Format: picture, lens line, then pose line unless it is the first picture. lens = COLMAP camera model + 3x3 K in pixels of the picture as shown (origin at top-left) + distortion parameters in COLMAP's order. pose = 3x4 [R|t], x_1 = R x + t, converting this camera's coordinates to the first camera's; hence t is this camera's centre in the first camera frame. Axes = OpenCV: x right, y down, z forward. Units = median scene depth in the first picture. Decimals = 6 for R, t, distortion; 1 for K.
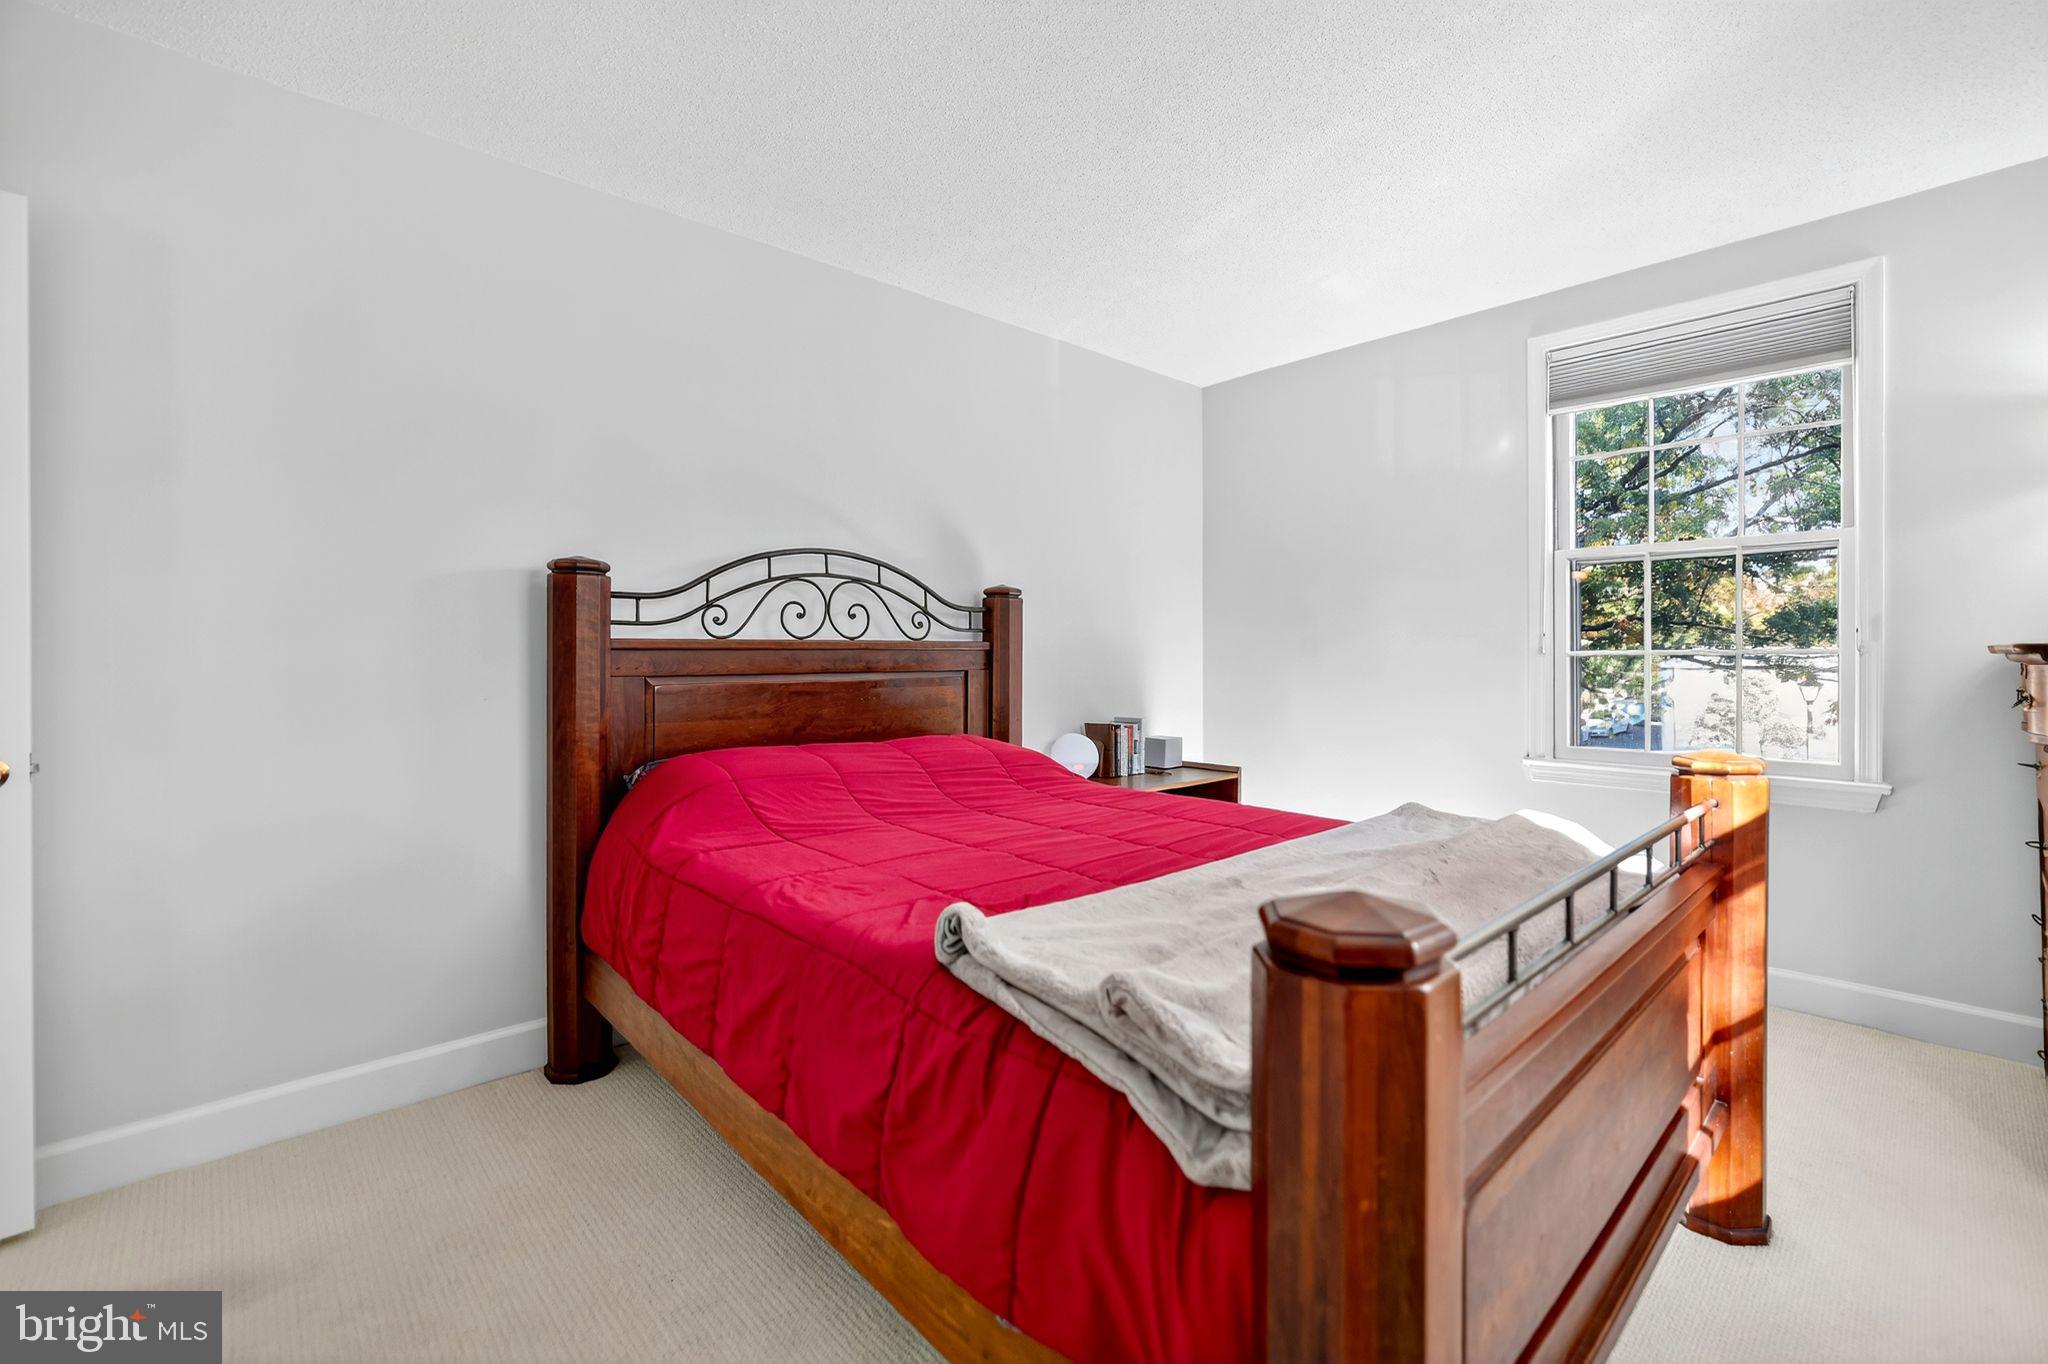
lens RADIAL K [[887.0, 0, 1013.6], [0, 887.0, 665.9], [0, 0, 1]] dist [-0.031152, 0.001028]
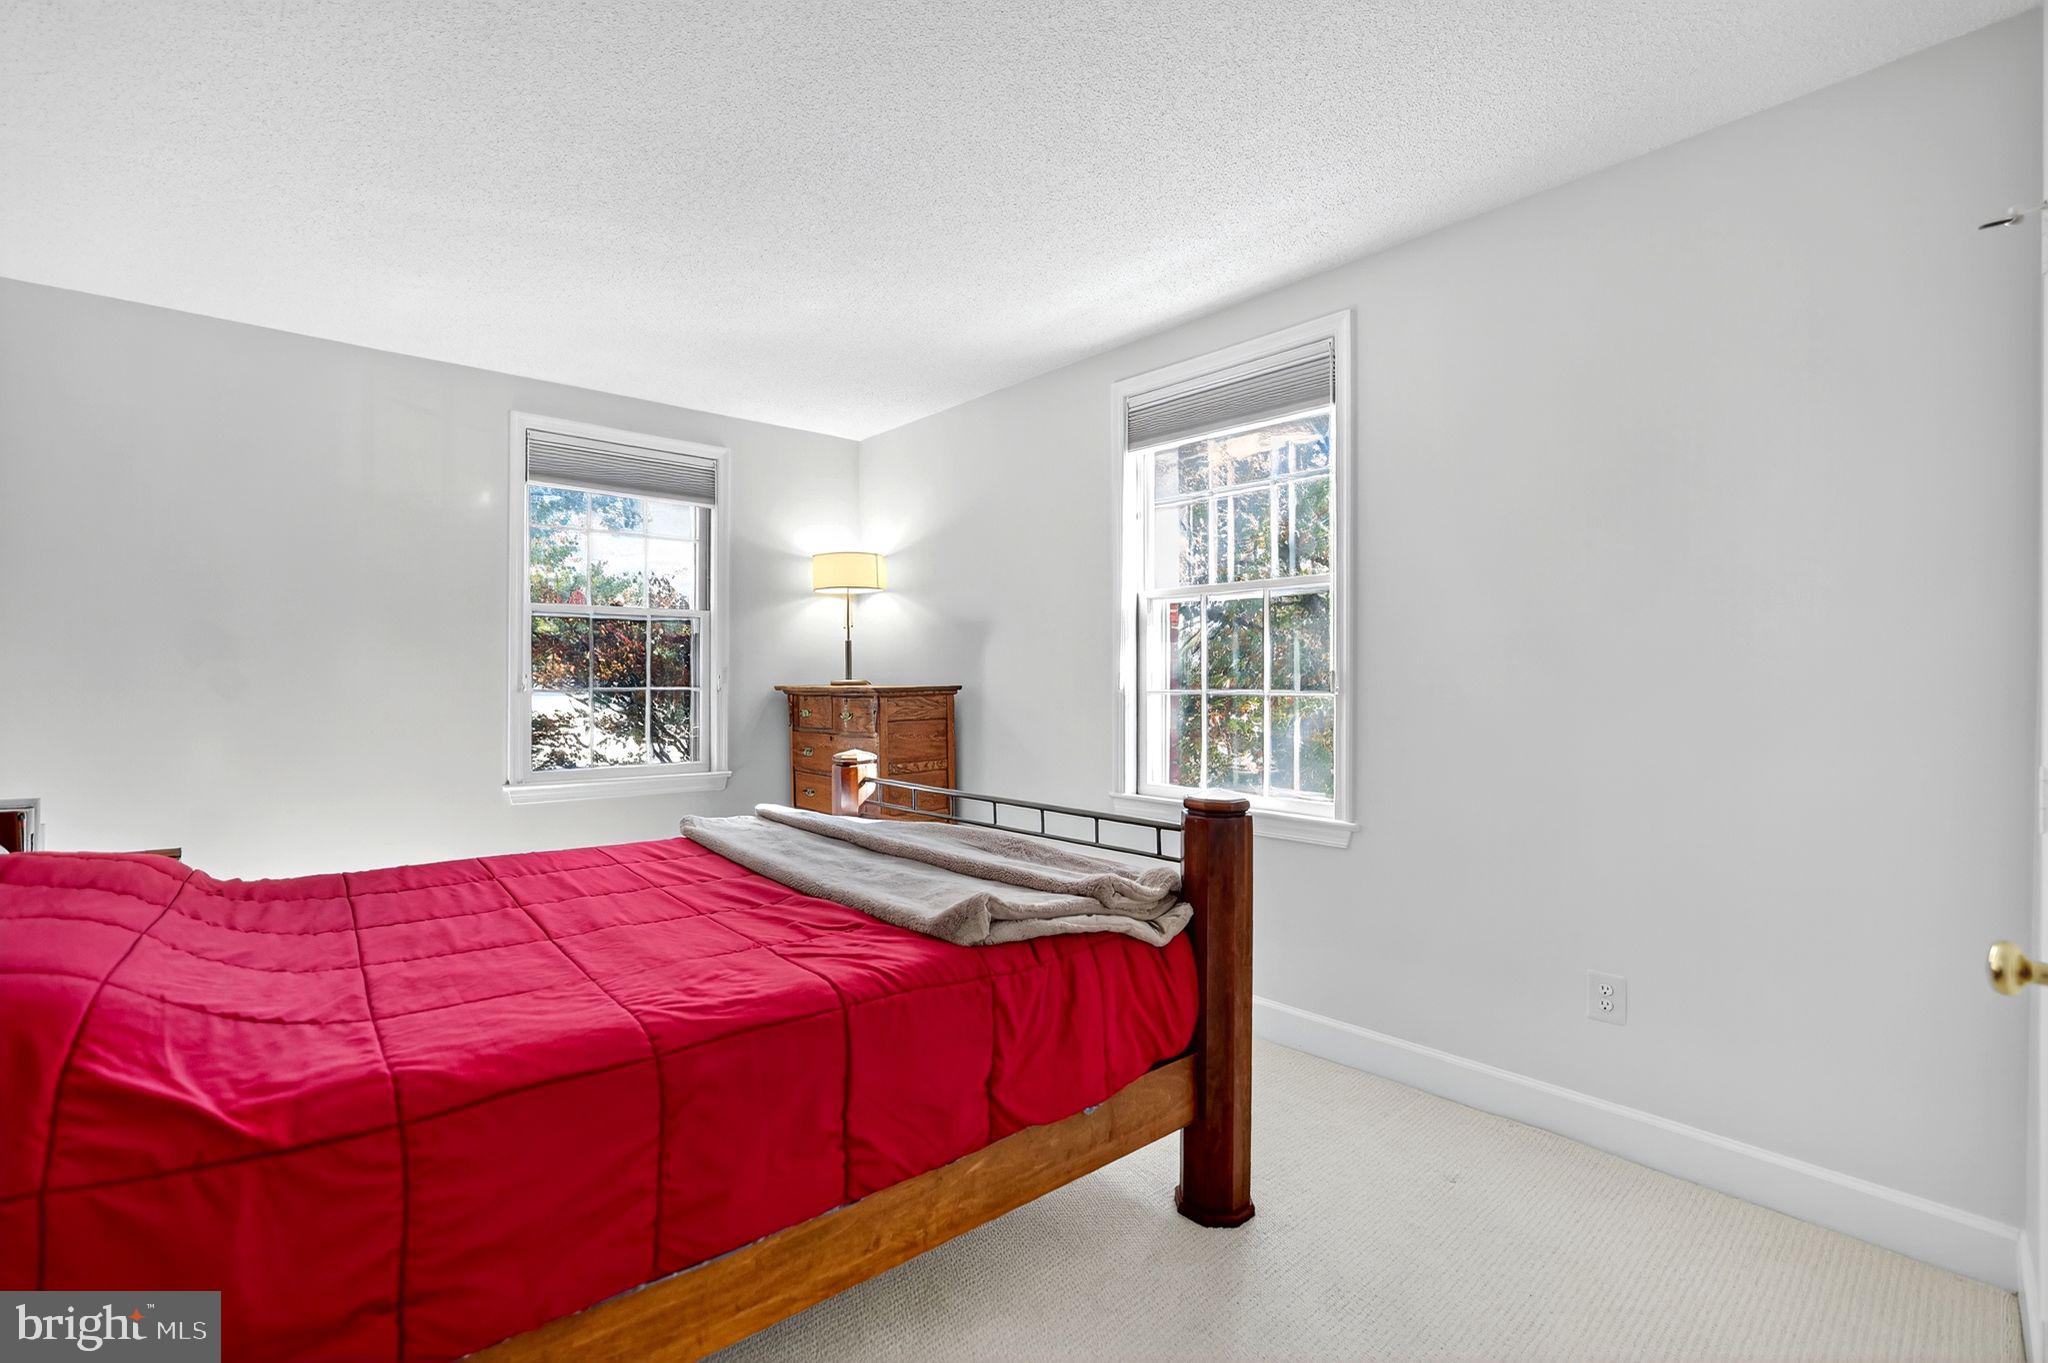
lens RADIAL K [[887.0, 0, 1013.6], [0, 887.0, 665.4], [0, 0, 1]] dist [-0.031152, 0.001028]
pose [[0.008177, 0.025430, 0.999643, -0.588920], [0.003681, 0.999669, -0.025461, -0.017612], [-0.999960, 0.003888, 0.008080, 0.391178]]
